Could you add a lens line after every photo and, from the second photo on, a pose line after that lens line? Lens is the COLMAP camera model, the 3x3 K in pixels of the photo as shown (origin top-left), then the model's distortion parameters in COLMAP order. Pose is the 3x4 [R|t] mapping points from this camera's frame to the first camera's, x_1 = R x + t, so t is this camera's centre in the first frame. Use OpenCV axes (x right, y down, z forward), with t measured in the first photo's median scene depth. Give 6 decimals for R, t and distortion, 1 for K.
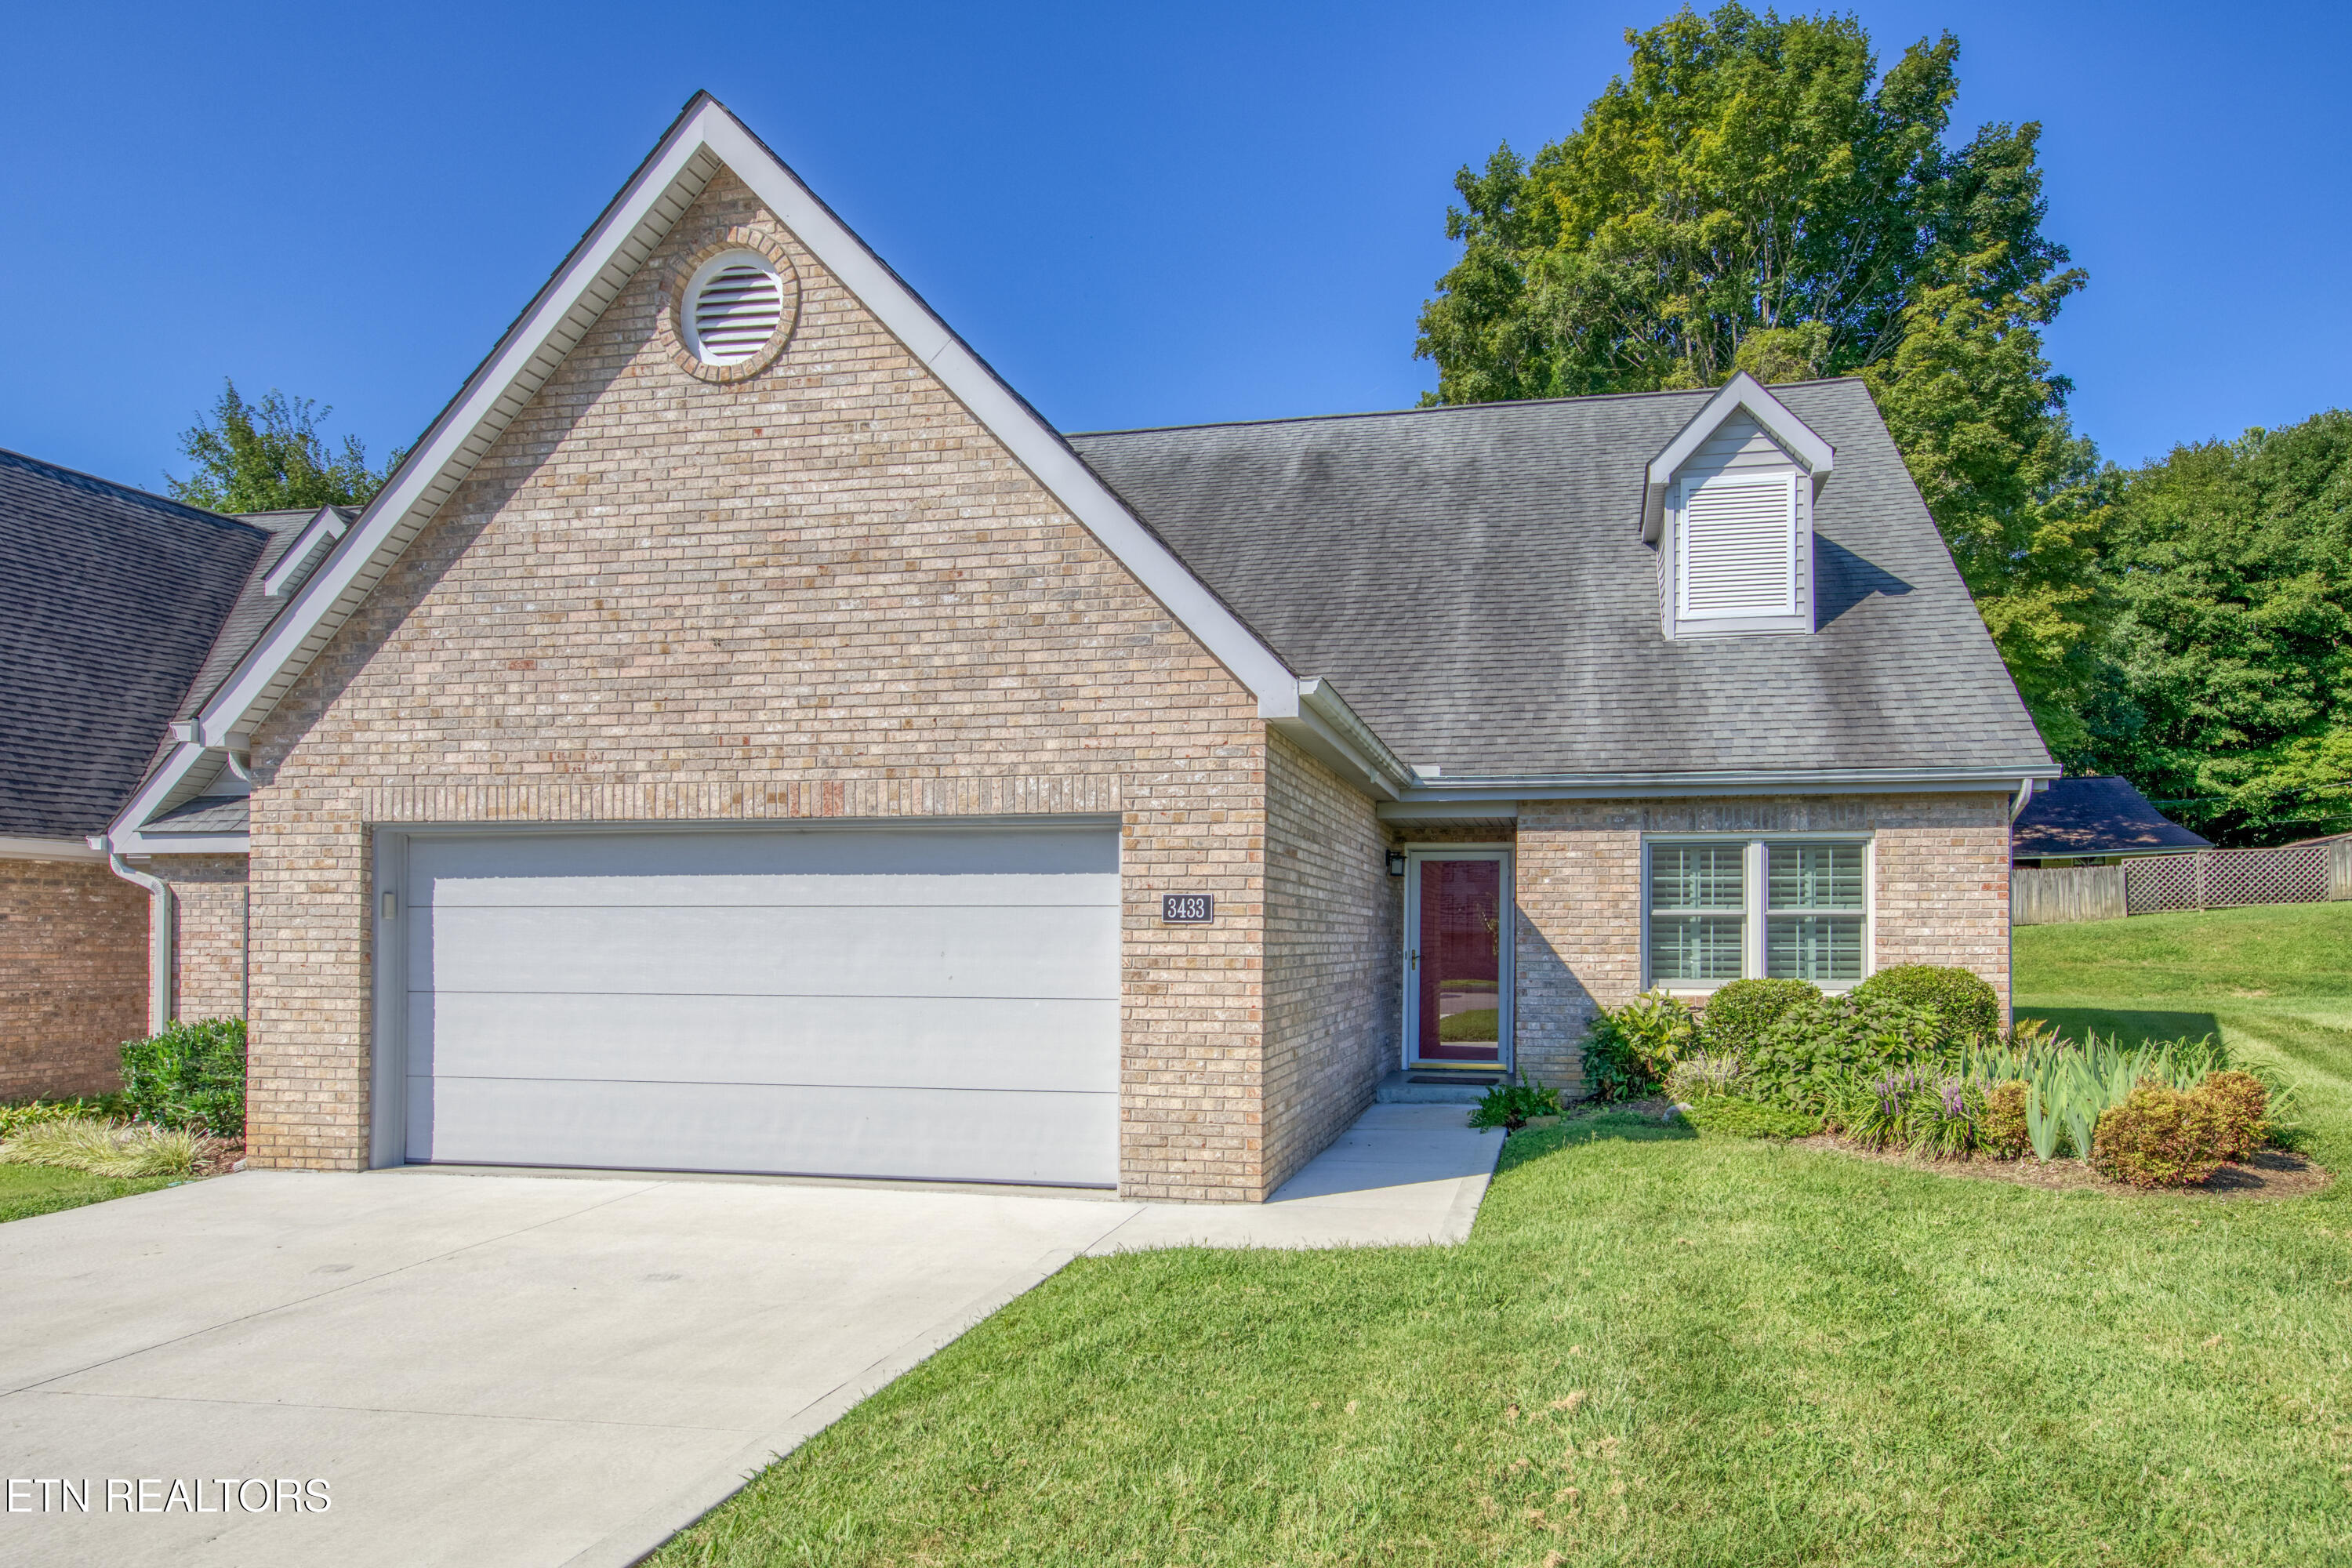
lens RADIAL K [[1459.7, 0, 1294.3], [0, 1459.7, 921.4], [0, 0, 1]] dist [0.020084, -0.004493]
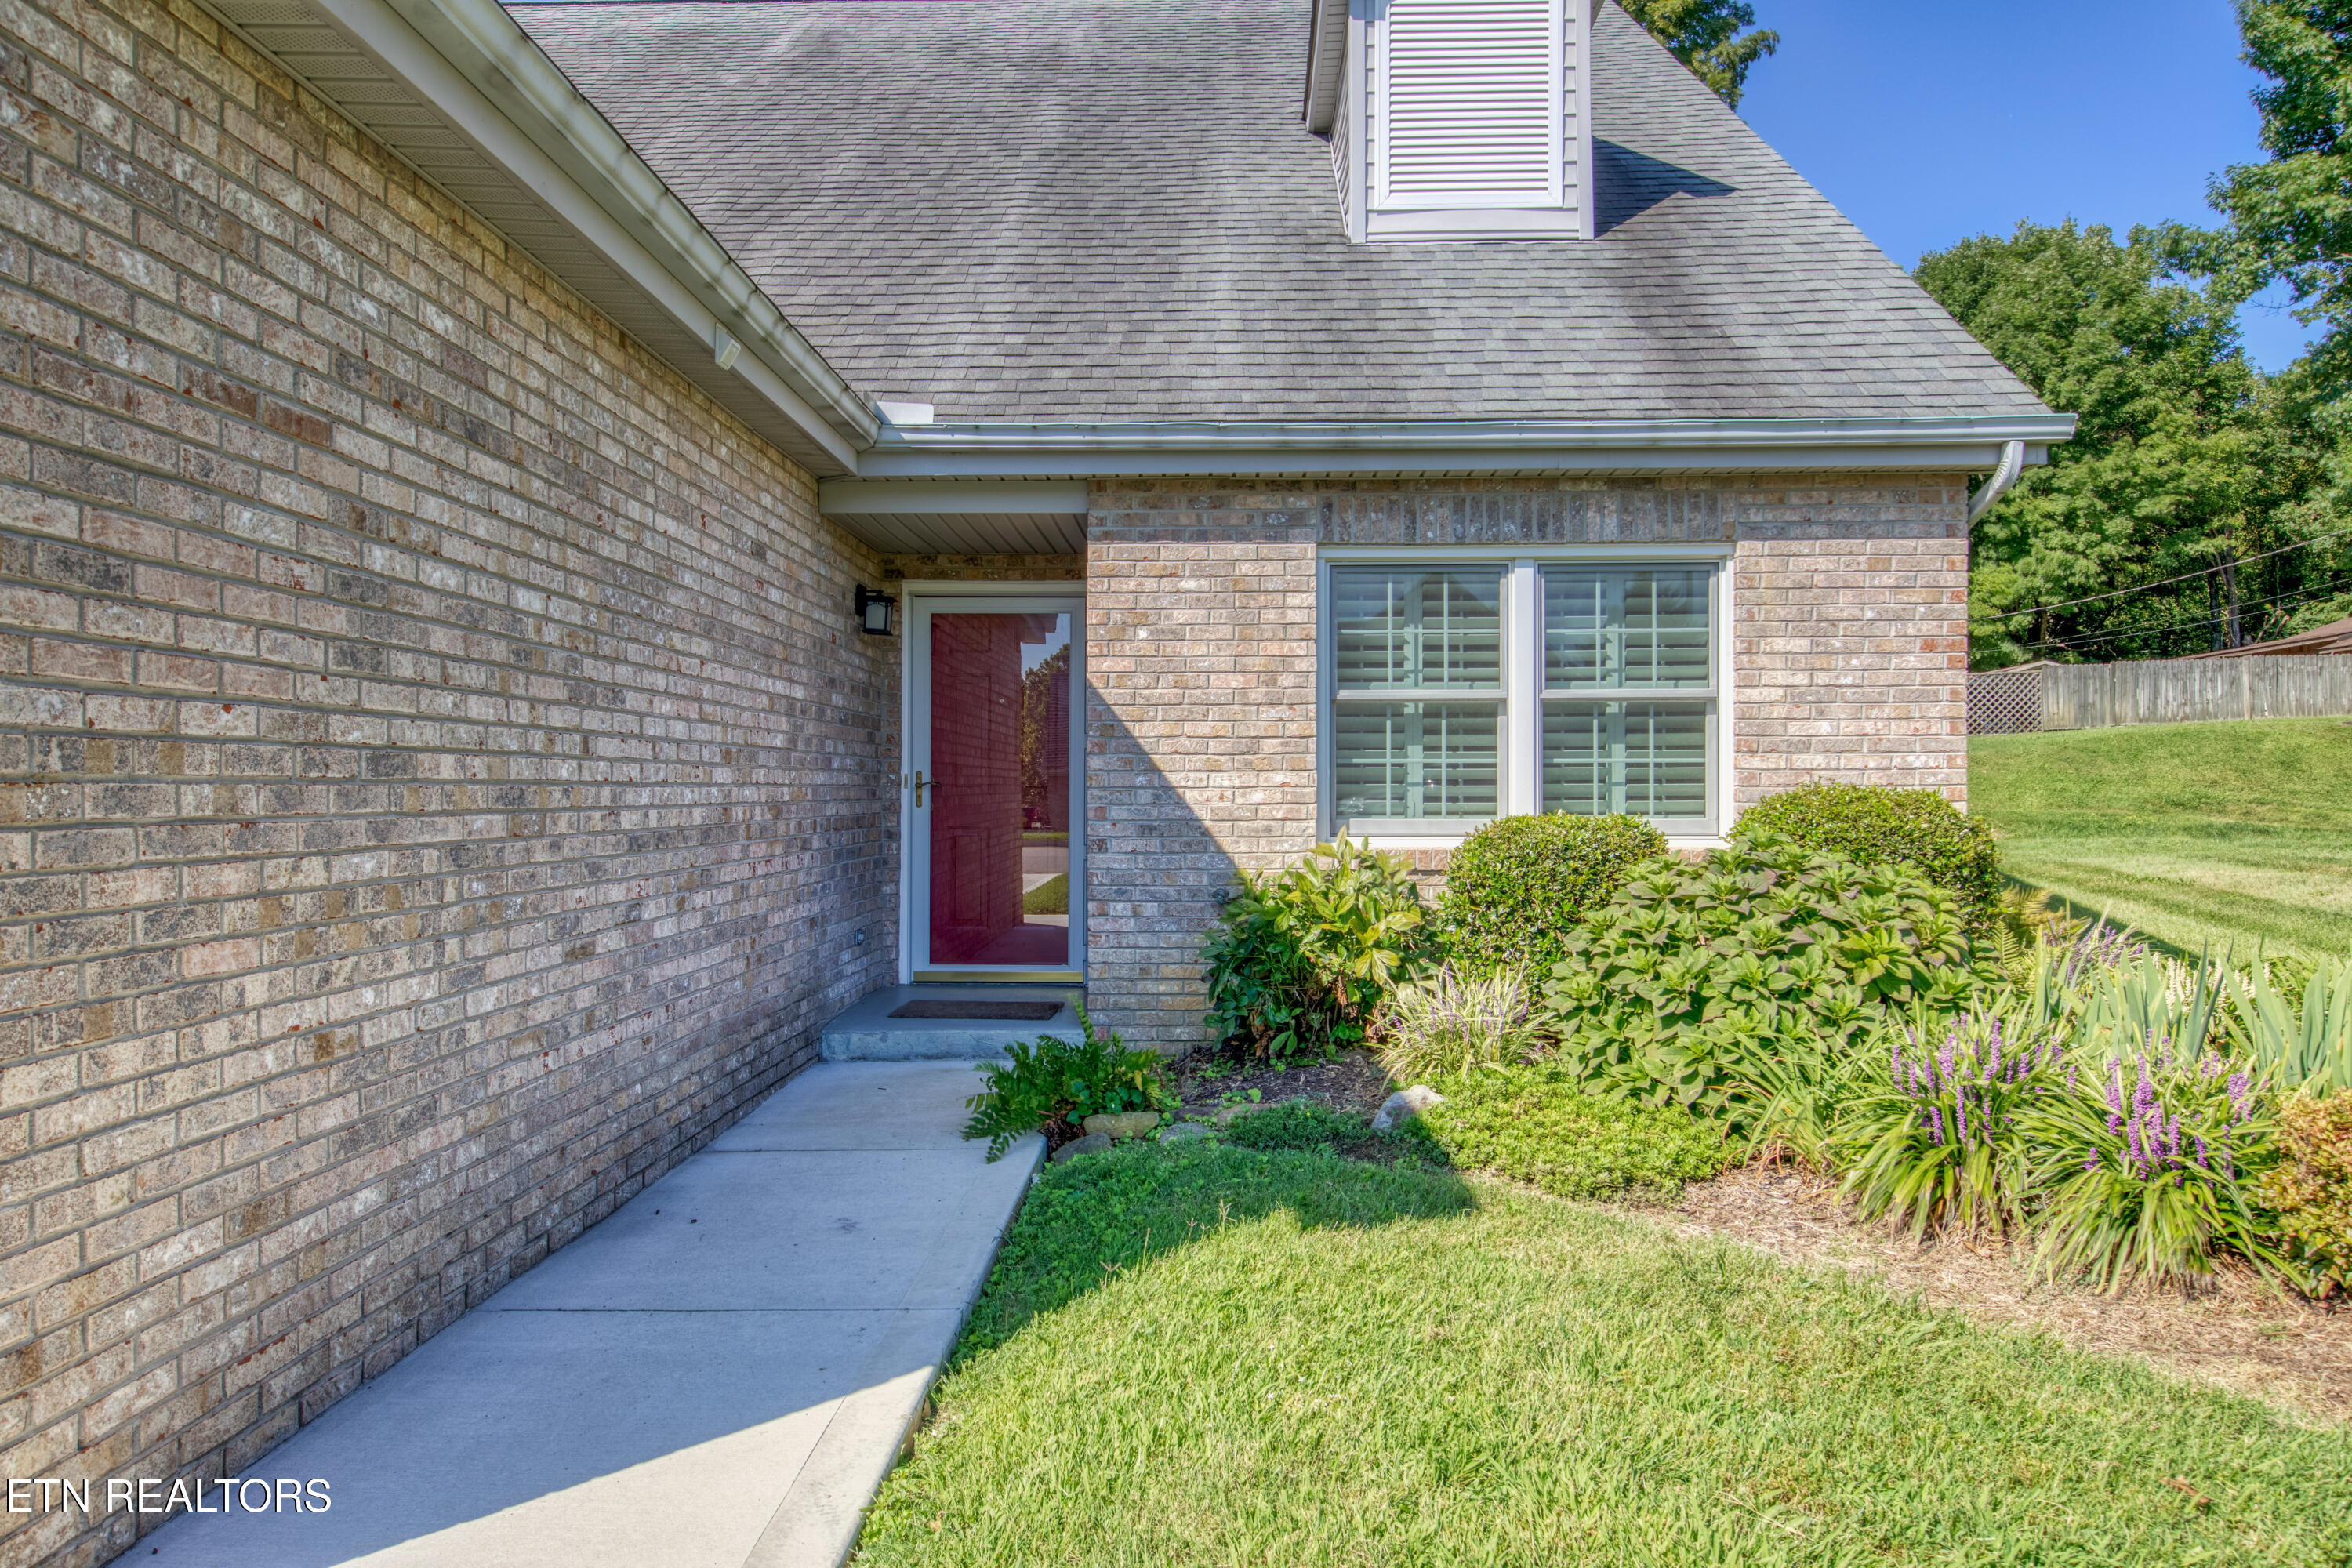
lens RADIAL K [[1491.6, 0, 1176.0], [0, 1491.6, 784.0], [0, 0, 1]] dist [-0.002463, -0.001976]
pose [[0.987388, -0.002829, 0.158295, 0.101054], [0.001640, 0.999969, 0.007638, 0.022667], [-0.158312, -0.007282, 0.987362, 0.475110]]
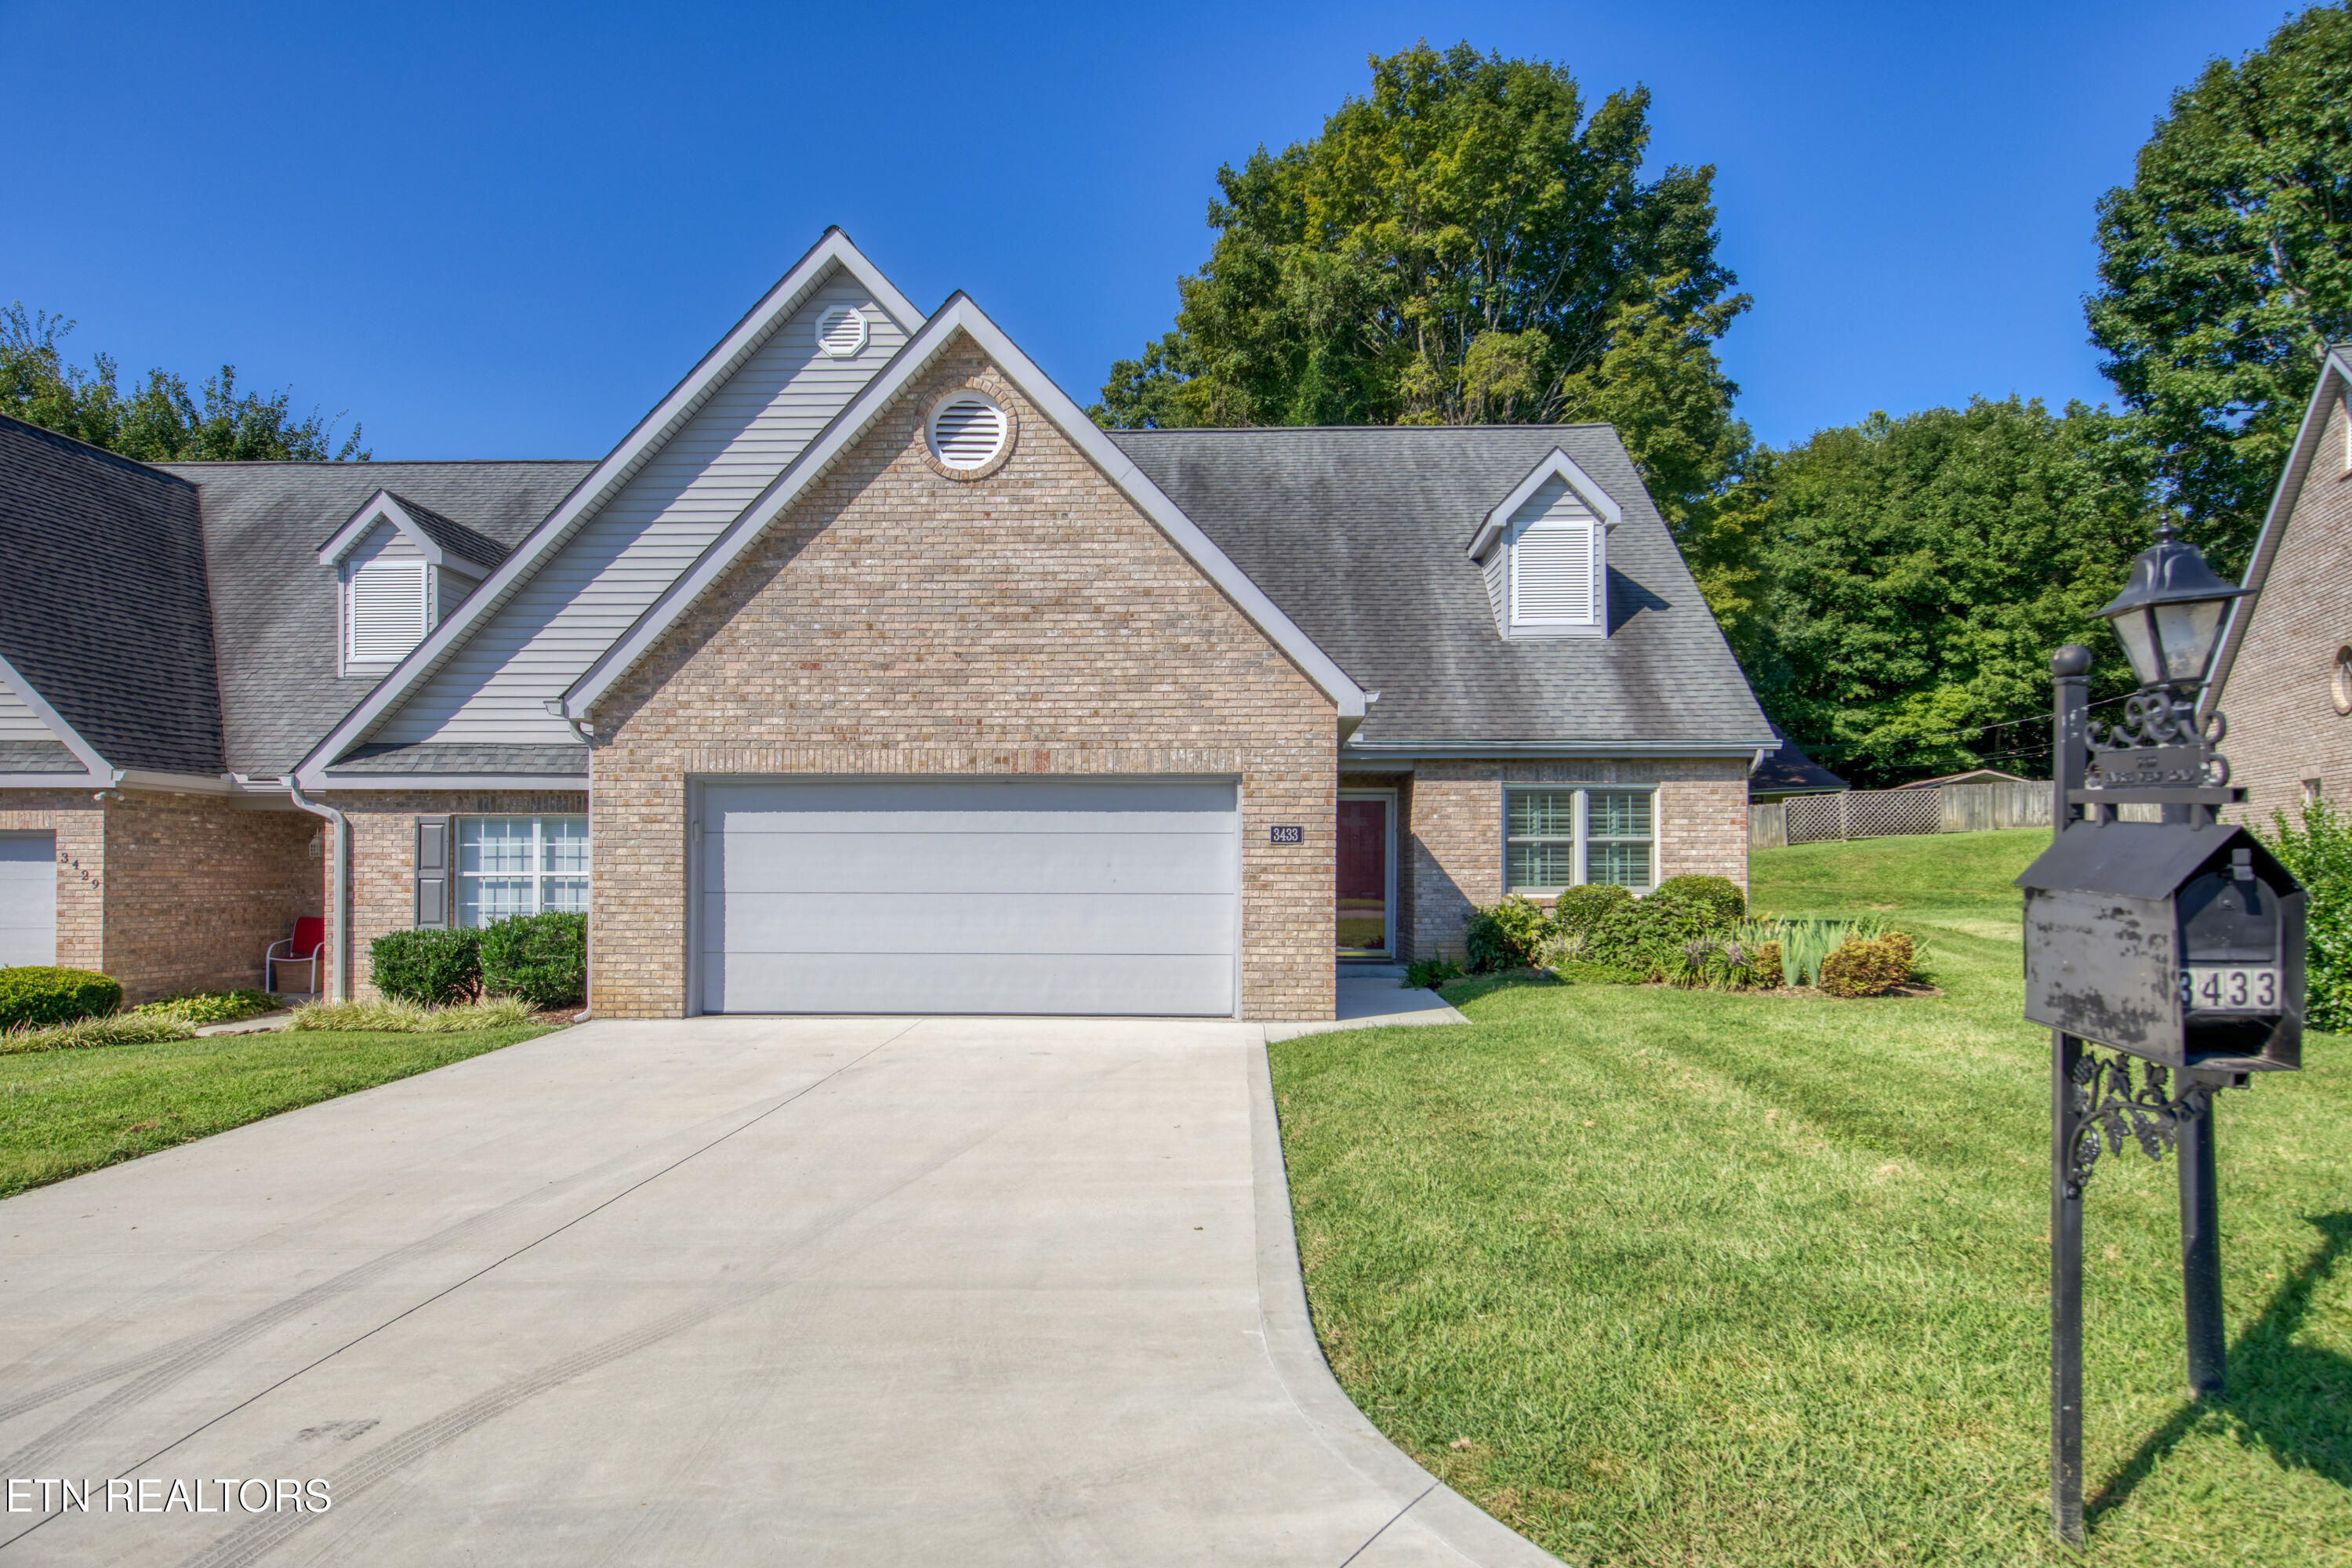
lens RADIAL K [[1531.4, 0, 1178.5], [0, 1531.4, 852.1], [0, 0, 1]] dist [0.018141, 0.001212]
pose [[0.988024, 0.000717, 0.154299, -0.301827], [-0.000608, 1.000000, -0.000754, 0.007658], [-0.154300, 0.000652, 0.988024, -0.416815]]
